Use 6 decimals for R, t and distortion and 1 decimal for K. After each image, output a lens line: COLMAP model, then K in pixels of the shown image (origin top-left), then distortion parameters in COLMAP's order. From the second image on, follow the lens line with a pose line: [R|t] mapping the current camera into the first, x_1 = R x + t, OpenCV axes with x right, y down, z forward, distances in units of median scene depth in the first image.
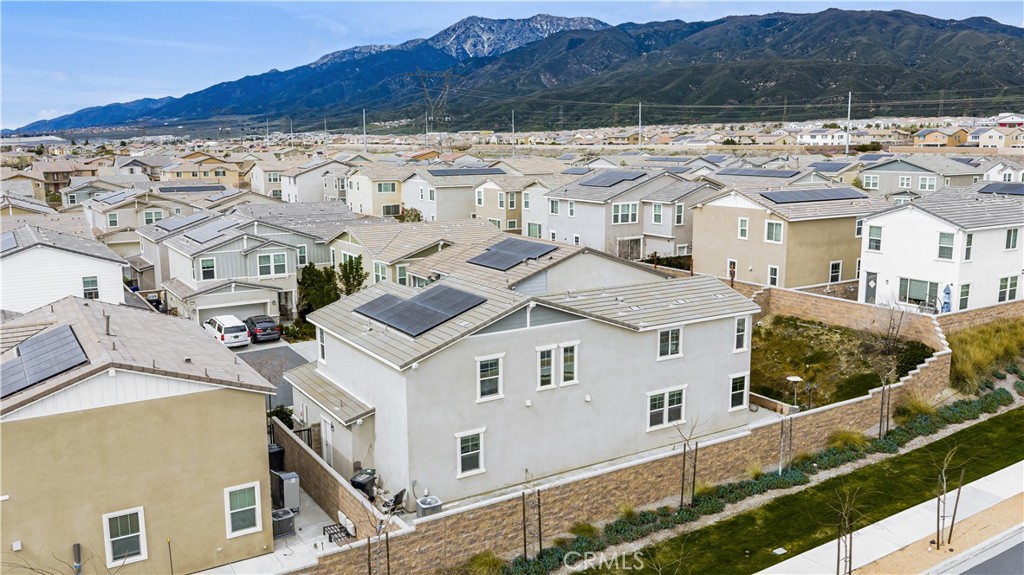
lens RADIAL K [[841.7, 0, 516.5], [0, 841.7, 285.5], [0, 0, 1]] dist [0.031333, -0.057092]
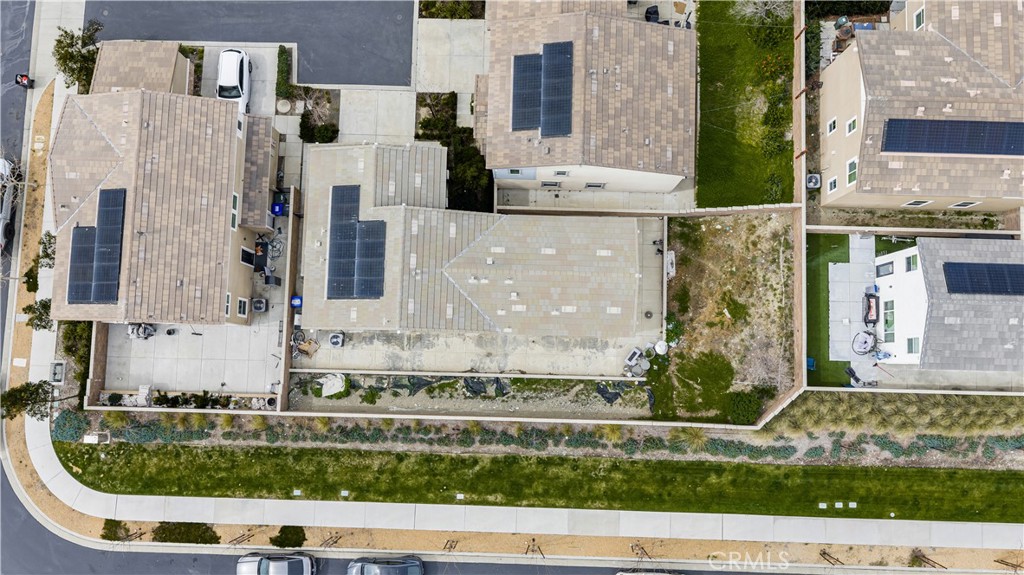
lens RADIAL K [[841.7, 0, 516.5], [0, 841.7, 285.5], [0, 0, 1]] dist [0.031333, -0.057092]
pose [[0.831119, 0.553394, -0.054728, 0.203880], [-0.095678, 0.239250, 0.966232, -1.270369], [0.547801, -0.797818, 0.251793, 0.764598]]
